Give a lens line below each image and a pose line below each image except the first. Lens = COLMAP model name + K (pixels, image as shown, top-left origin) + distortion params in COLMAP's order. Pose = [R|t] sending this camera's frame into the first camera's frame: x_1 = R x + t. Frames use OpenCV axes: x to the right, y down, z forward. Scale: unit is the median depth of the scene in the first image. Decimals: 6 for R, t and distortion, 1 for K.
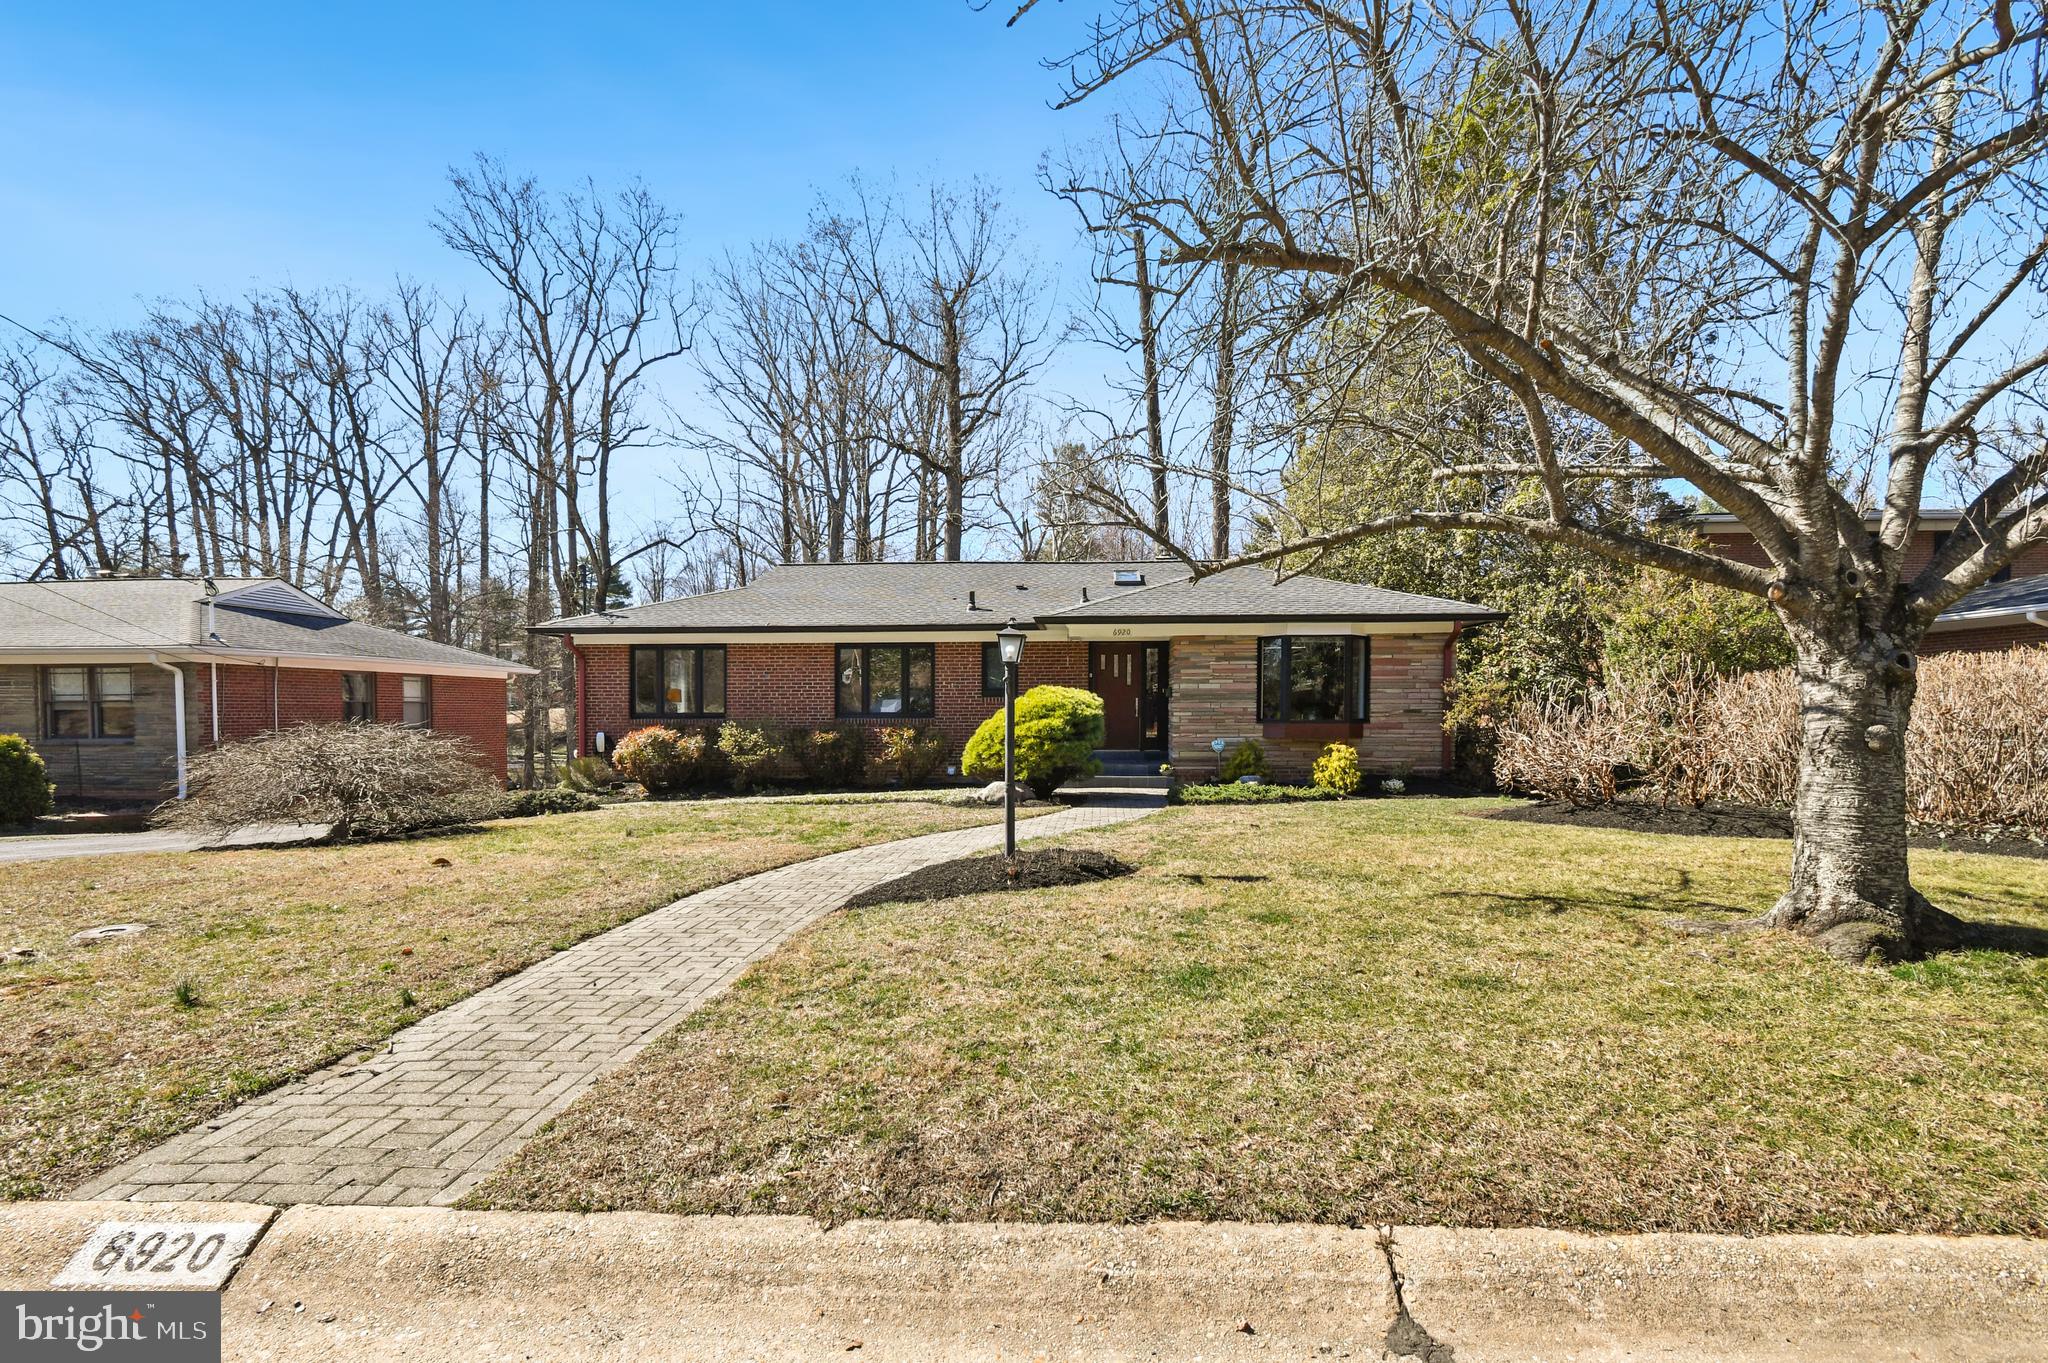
lens RADIAL K [[927.4, 0, 1026.2], [0, 927.4, 686.5], [0, 0, 1]] dist [0.002231, -0.000708]
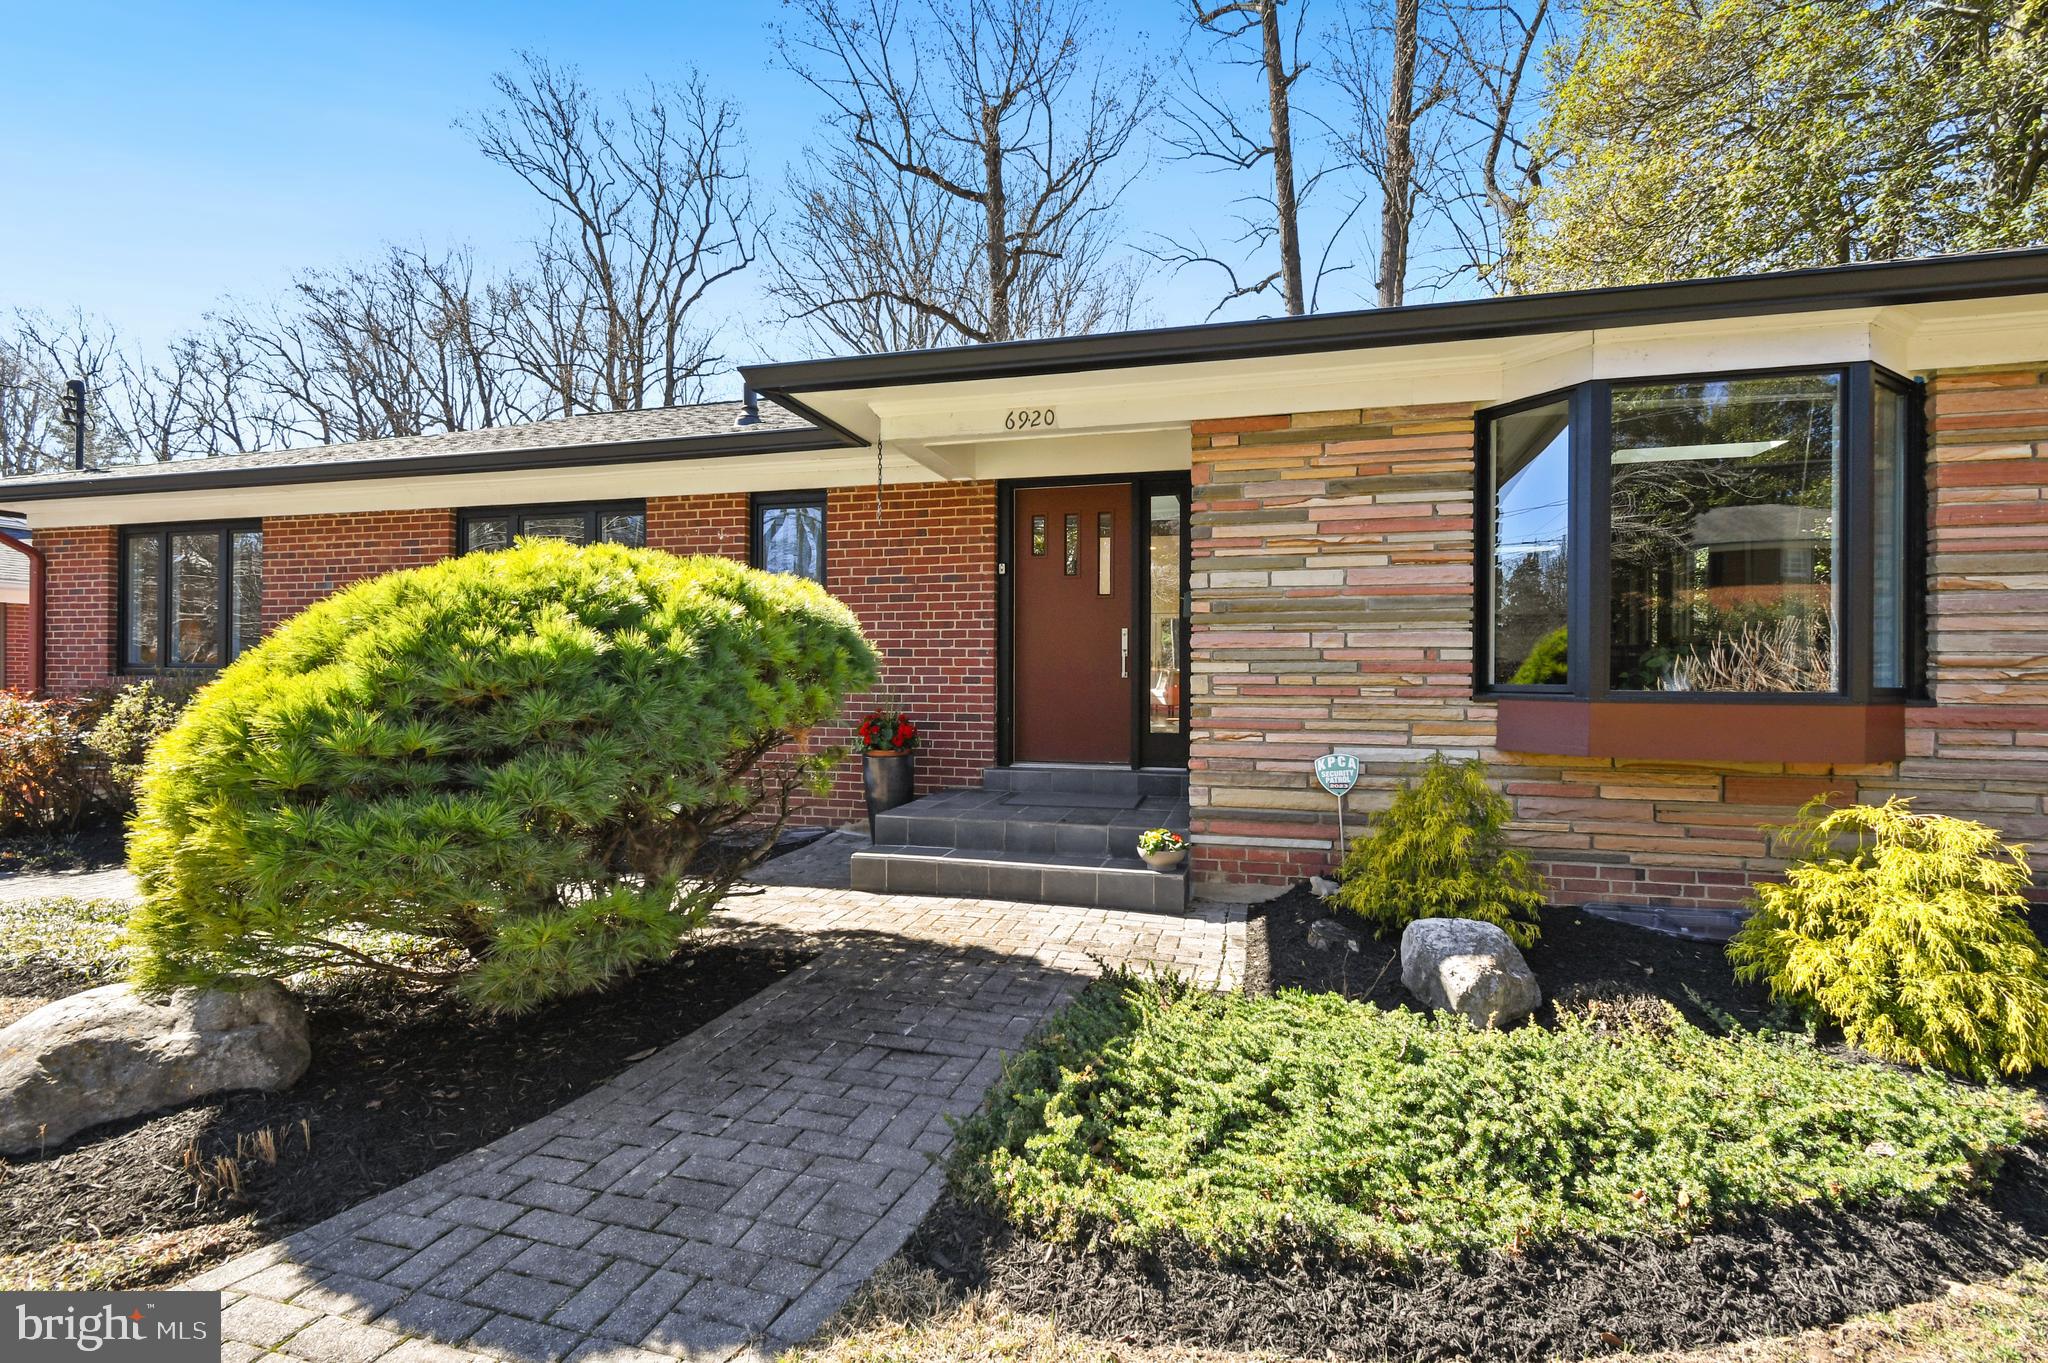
lens RADIAL K [[918.2, 0, 1030.5], [0, 918.2, 627.1], [0, 0, 1]] dist [0.002437, -0.000463]
pose [[0.983481, -0.002817, -0.180991, 0.076193], [-0.002854, 0.999513, -0.031065, 0.011976], [0.180990, 0.031069, 0.982994, 0.321261]]
